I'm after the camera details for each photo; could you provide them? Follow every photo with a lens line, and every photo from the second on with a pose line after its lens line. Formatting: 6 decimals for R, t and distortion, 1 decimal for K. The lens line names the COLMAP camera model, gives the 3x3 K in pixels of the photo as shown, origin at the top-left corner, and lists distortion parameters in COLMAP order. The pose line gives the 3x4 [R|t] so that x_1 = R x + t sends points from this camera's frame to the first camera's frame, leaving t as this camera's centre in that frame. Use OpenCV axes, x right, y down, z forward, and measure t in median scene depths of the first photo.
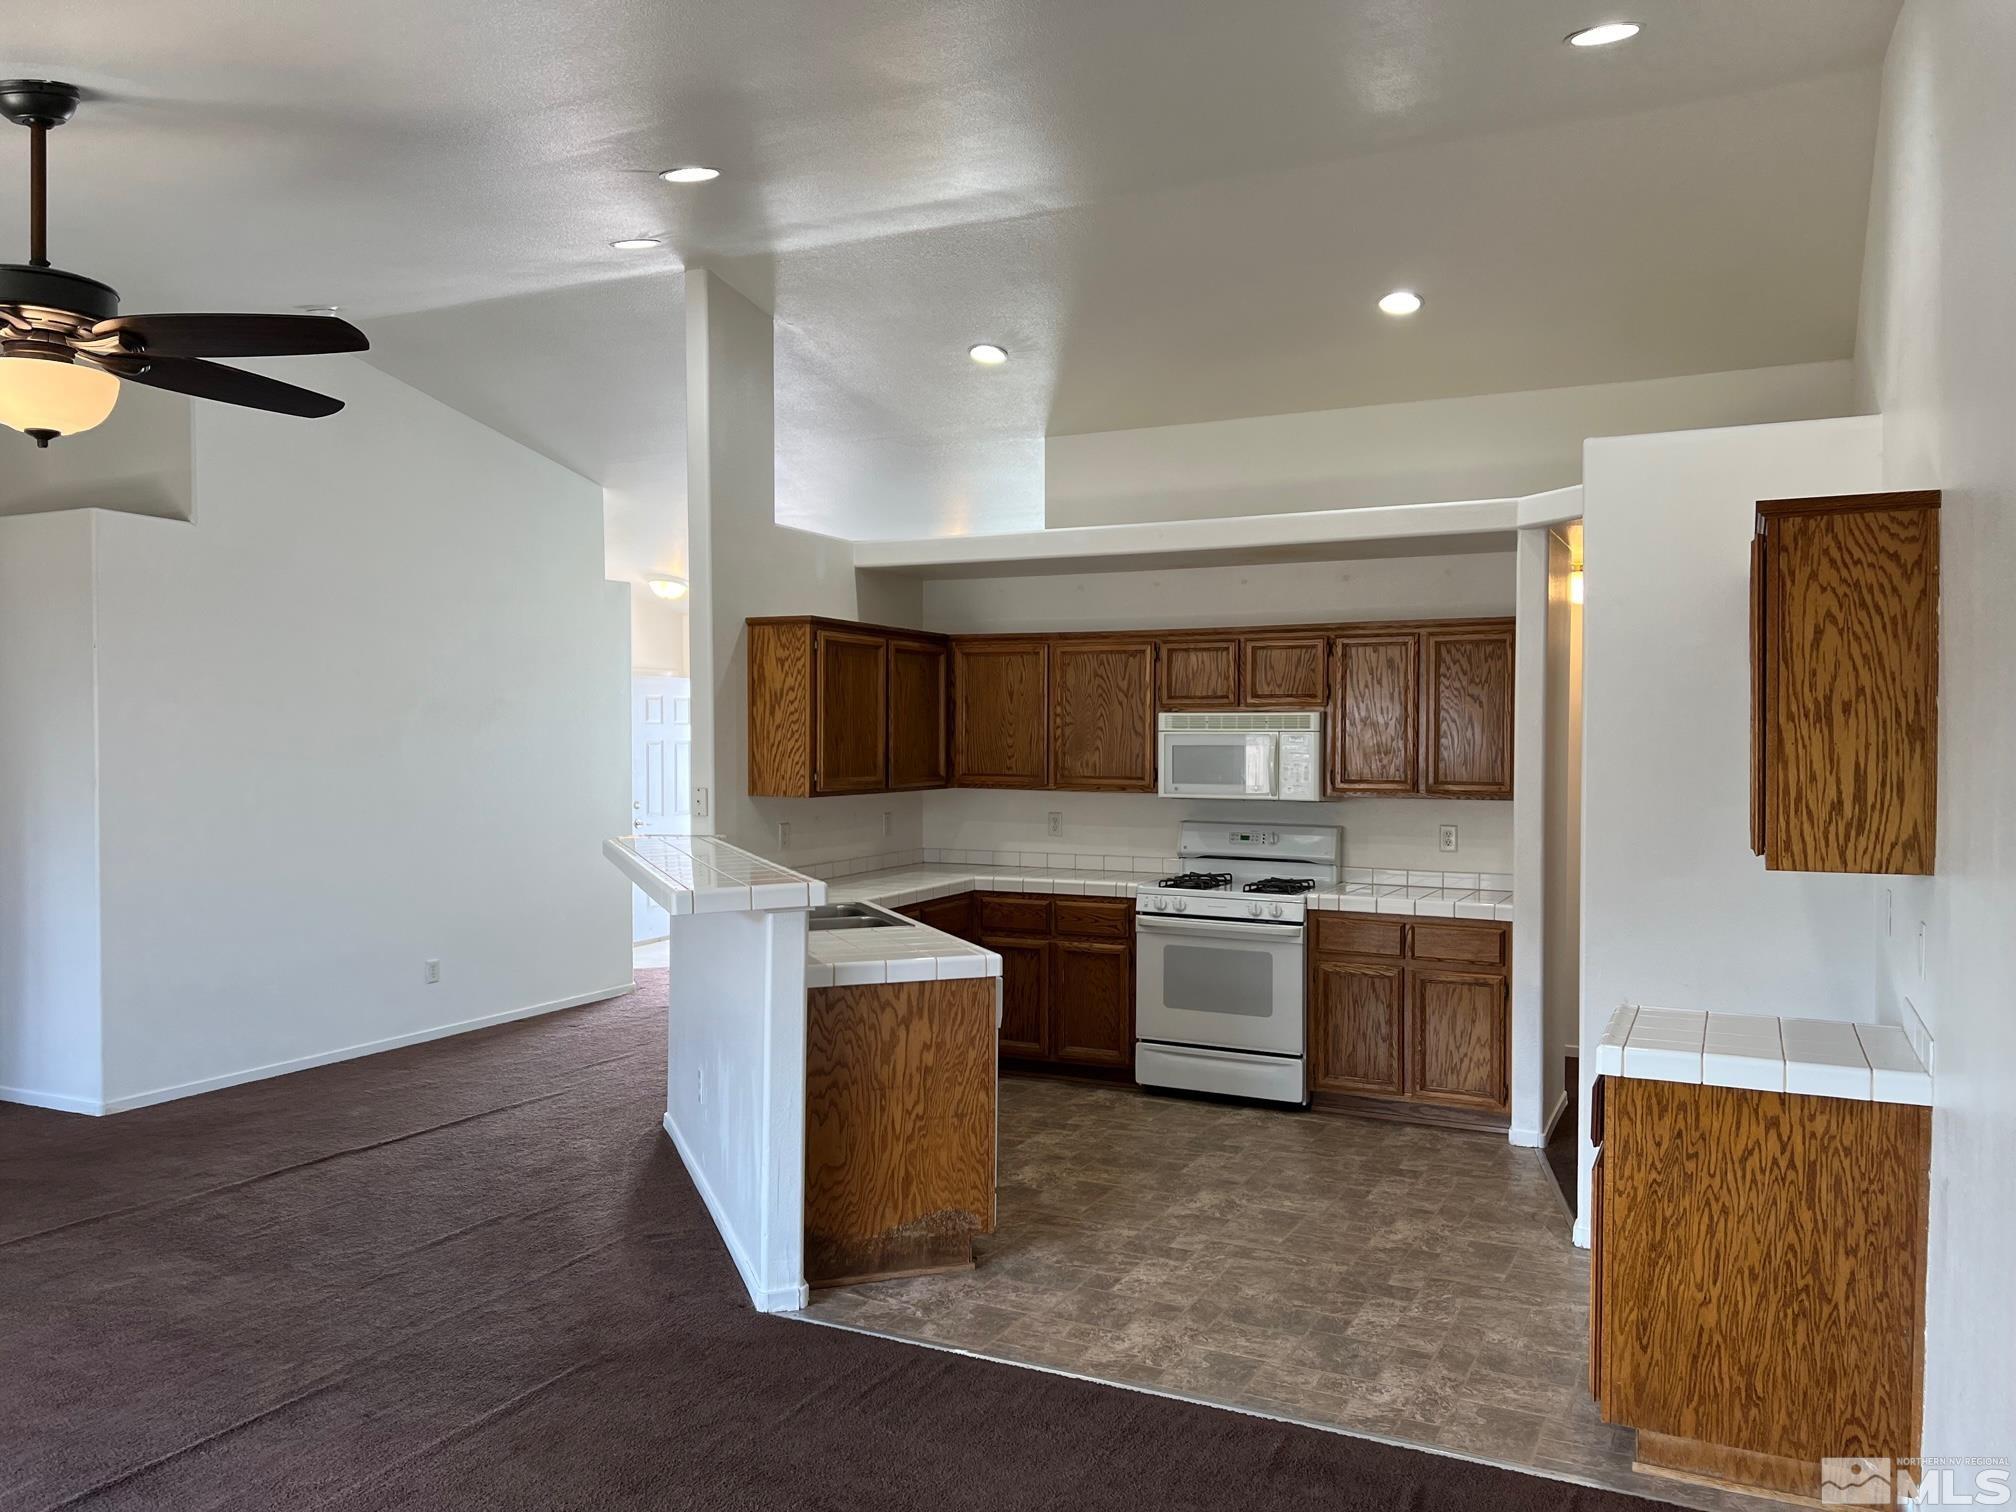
lens RADIAL K [[1511.4, 0, 1026.2], [0, 1511.4, 763.8], [0, 0, 1]] dist [0.108736, -0.123874]
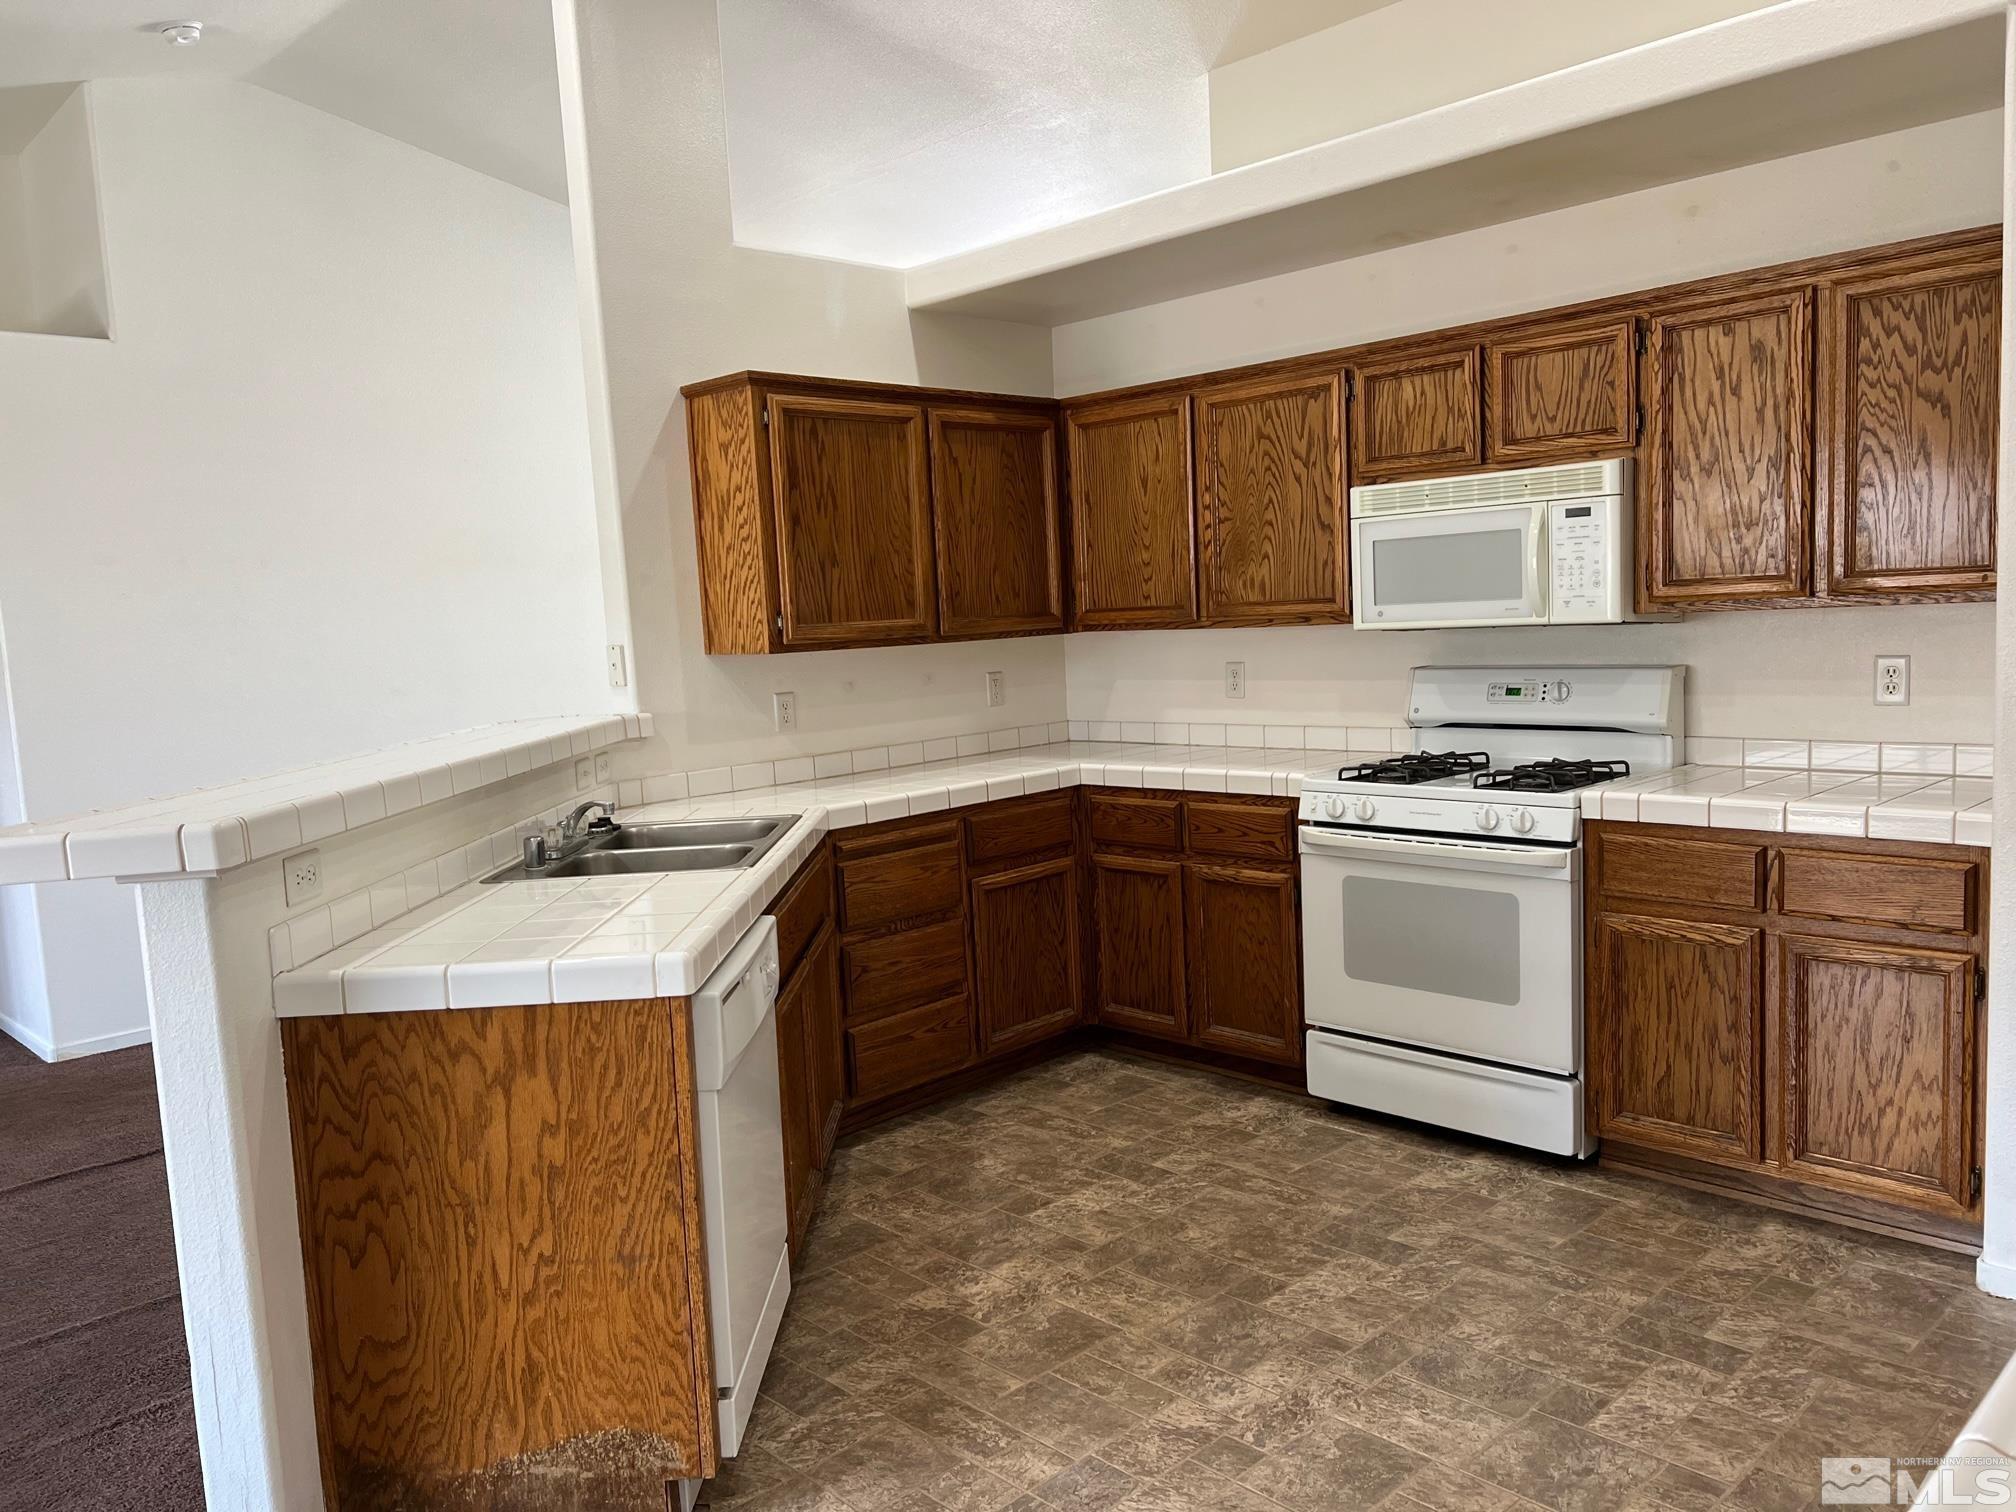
lens RADIAL K [[1511.4, 0, 1001.1], [0, 1511.4, 772.1], [0, 0, 1]] dist [0.041774, -0.041340]
pose [[0.936050, -0.012454, -0.351645, 0.187588], [0.046862, 0.994883, 0.089508, 0.020085], [0.348731, -0.100263, 0.931844, 0.424040]]
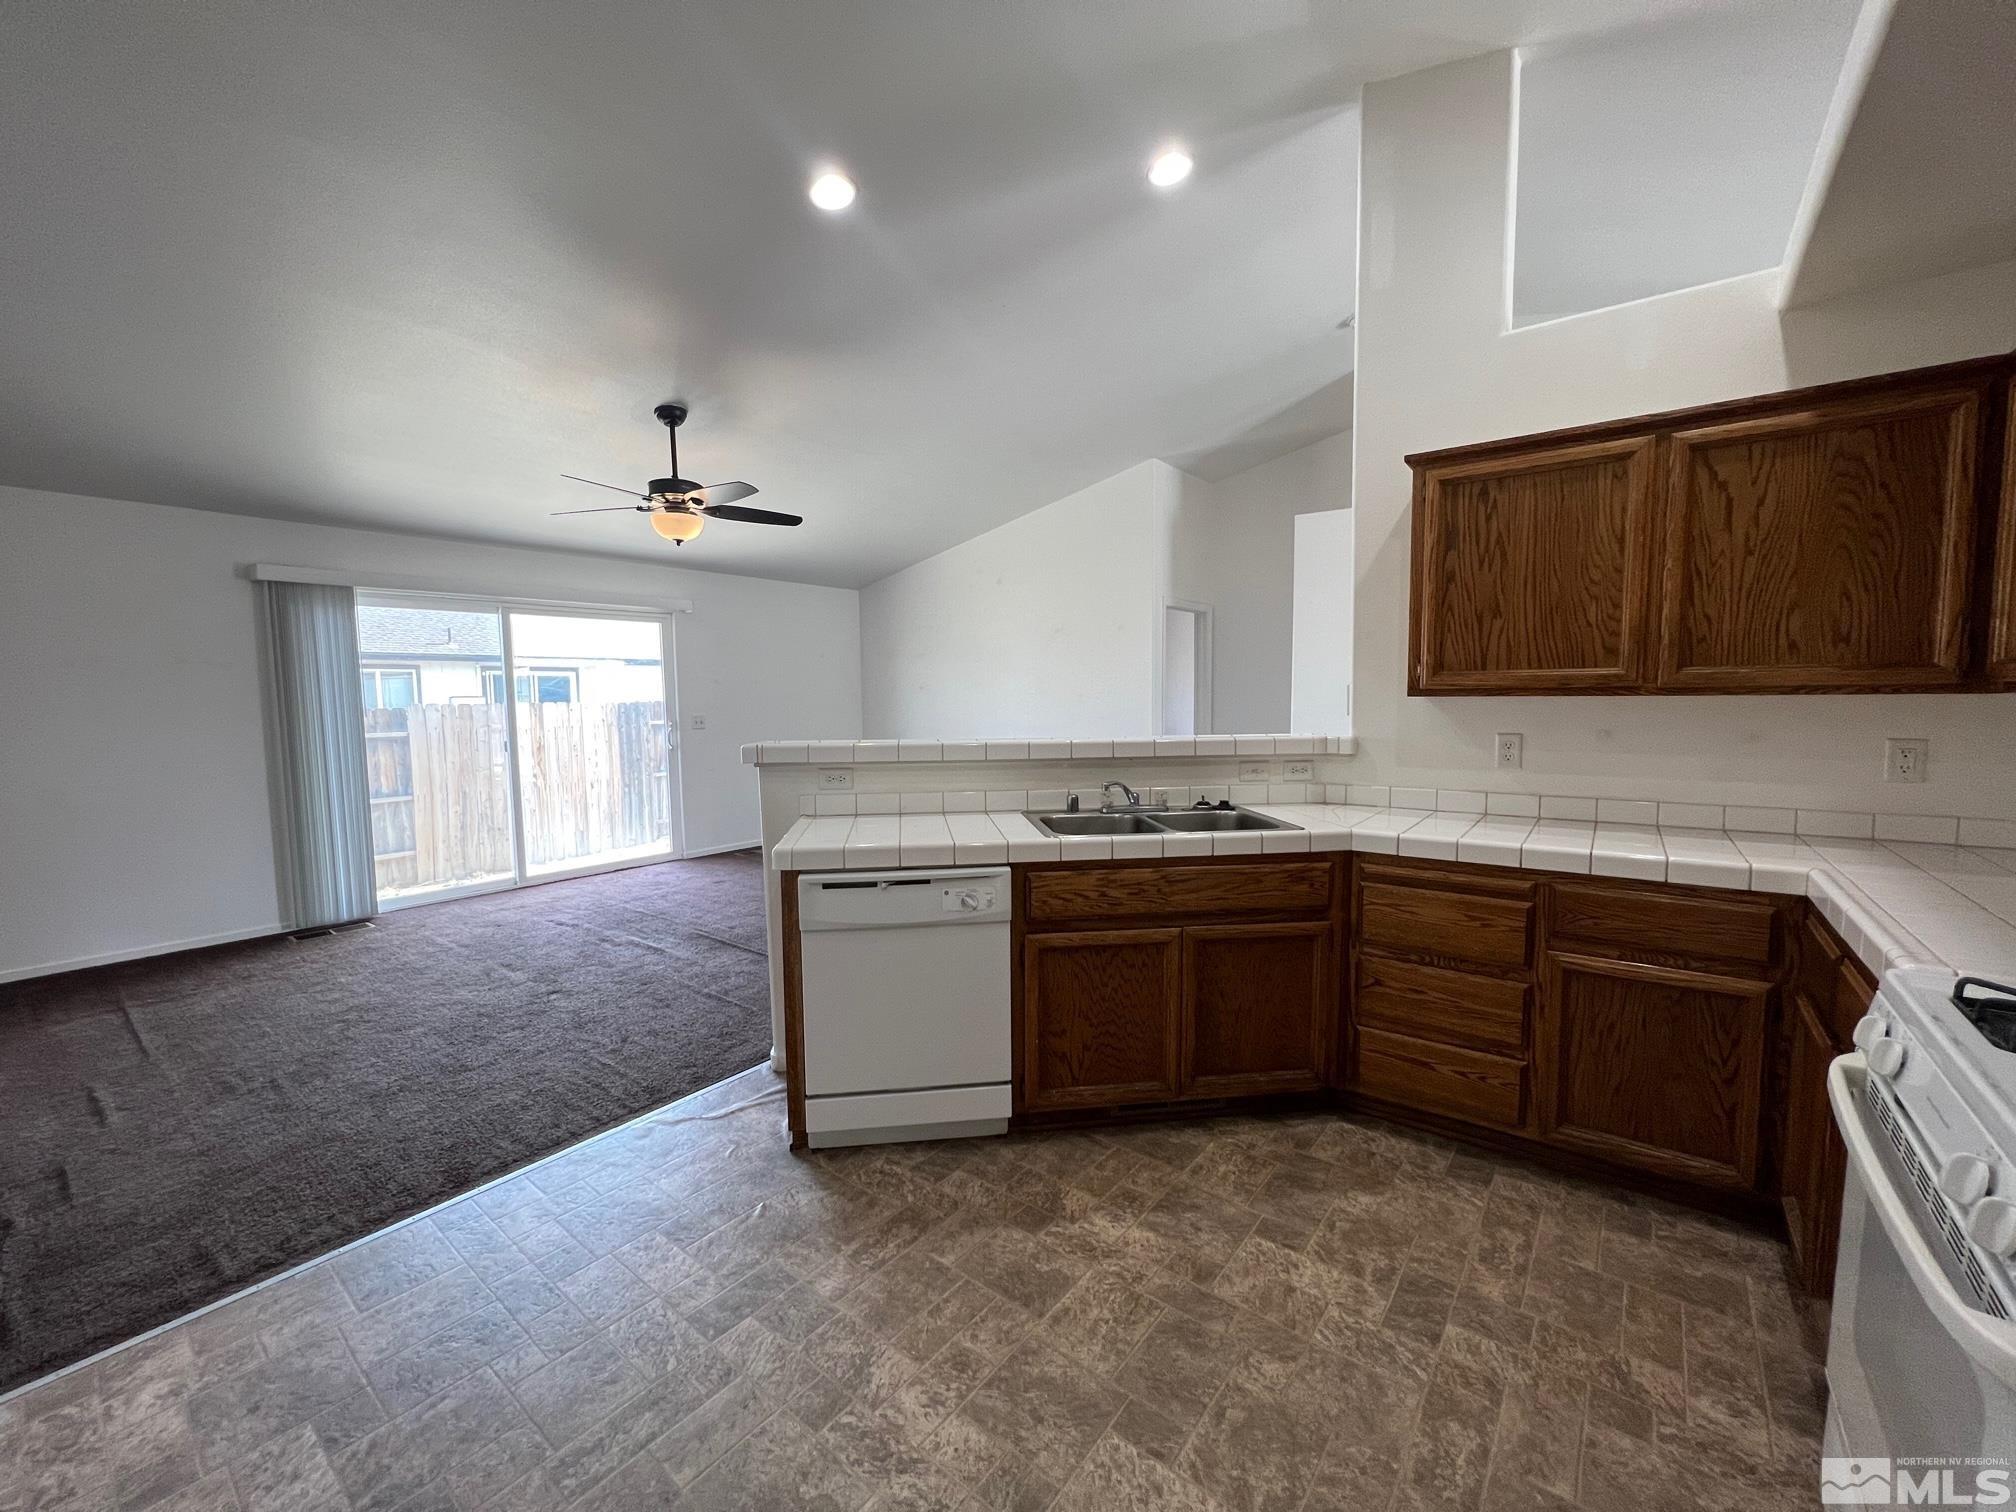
lens RADIAL K [[806.0, 0, 1012.4], [0, 806.0, 765.1], [0, 0, 1]] dist [0.010856, -0.003386]
pose [[-0.216341, 0.082739, -0.972806, 0.312633], [-0.009429, 0.996179, 0.086824, 0.023801], [0.976272, 0.027956, -0.214734, 0.912507]]
